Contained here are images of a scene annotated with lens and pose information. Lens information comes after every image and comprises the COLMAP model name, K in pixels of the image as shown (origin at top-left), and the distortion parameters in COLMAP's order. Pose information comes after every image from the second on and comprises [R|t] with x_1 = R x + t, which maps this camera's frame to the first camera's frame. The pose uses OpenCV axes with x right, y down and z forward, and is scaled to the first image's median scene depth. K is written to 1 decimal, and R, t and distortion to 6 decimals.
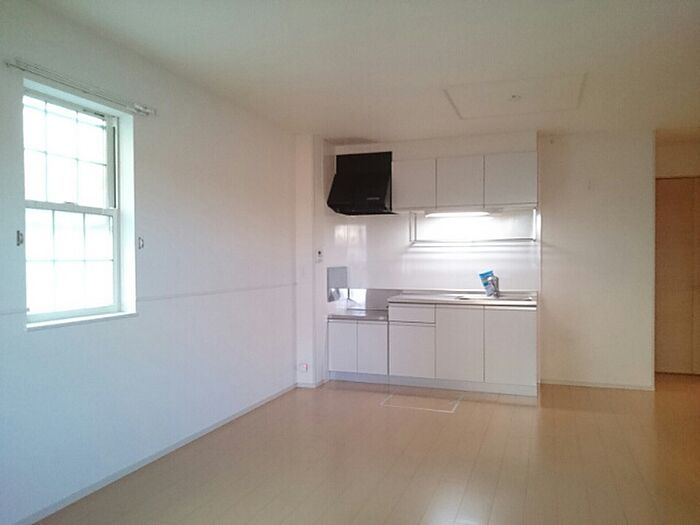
lens RADIAL K [[551.3, 0, 350.5], [0, 551.3, 262.9], [0, 0, 1]] dist [0.054670, -0.003871]
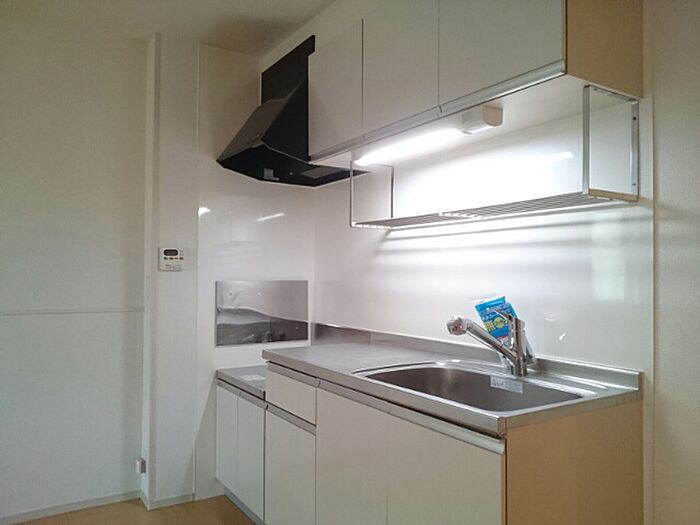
lens RADIAL K [[551.3, 0, 348.7], [0, 551.3, 268.5], [0, 0, 1]] dist [0.054670, -0.003871]
pose [[0.780565, 0.000171, -0.625075, 0.394272], [-0.009728, 0.999882, -0.011874, 0.000484], [0.624999, 0.015349, 0.780474, 0.661510]]
